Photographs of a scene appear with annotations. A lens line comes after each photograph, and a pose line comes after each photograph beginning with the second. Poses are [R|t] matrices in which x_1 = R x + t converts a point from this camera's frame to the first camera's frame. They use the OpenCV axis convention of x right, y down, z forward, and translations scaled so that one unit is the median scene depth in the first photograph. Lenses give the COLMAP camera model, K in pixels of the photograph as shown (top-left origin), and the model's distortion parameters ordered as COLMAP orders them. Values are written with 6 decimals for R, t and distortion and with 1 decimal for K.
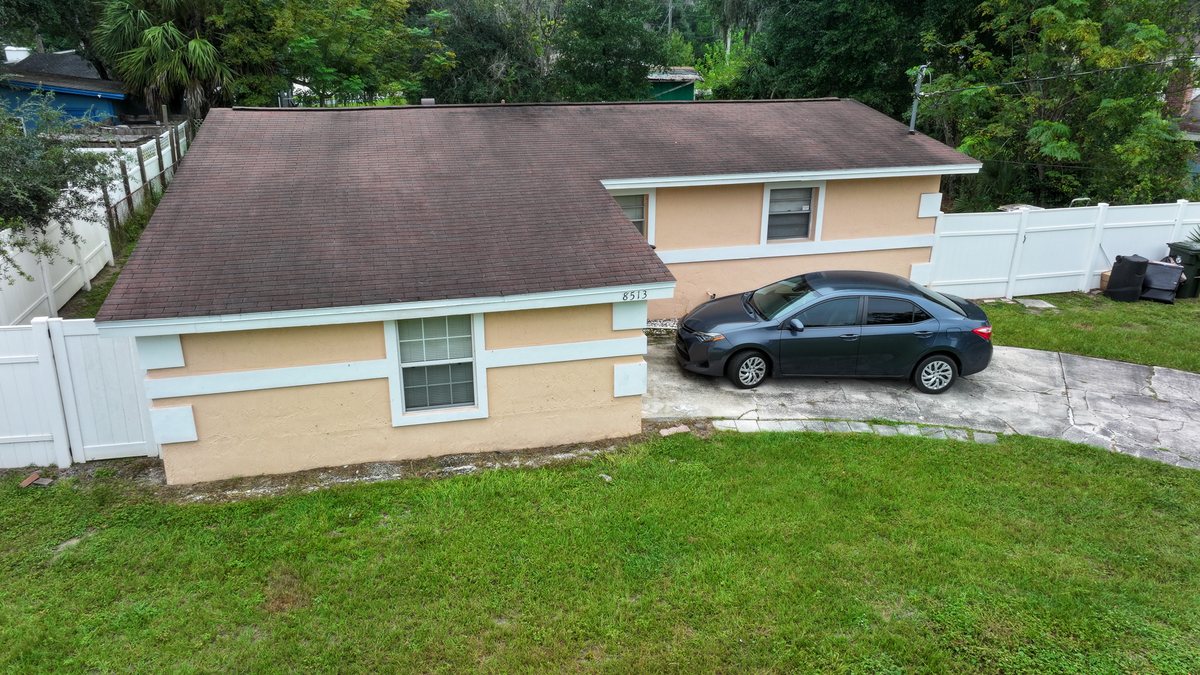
lens RADIAL K [[835.0, 0, 600.0], [0, 835.0, 337.5], [0, 0, 1]] dist [-0.003304, 0.023923]
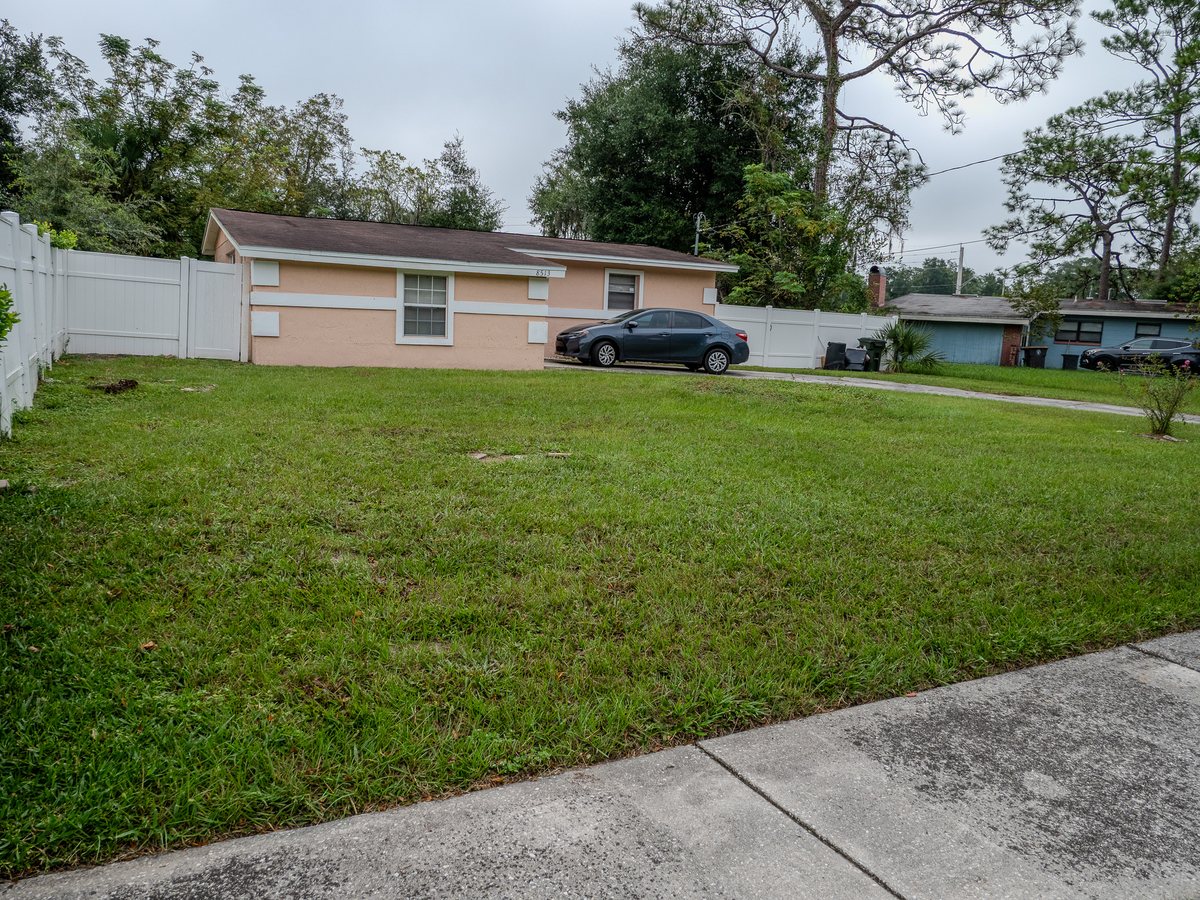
lens RADIAL K [[831.2, 0, 600.0], [0, 831.2, 450.0], [0, 0, 1]] dist [-0.026542, -0.009394]
pose [[0.975782, -0.003081, 0.218724, -0.209759], [0.041842, 0.984067, -0.172802, 0.586521], [-0.214707, 0.177769, 0.960364, -0.570301]]
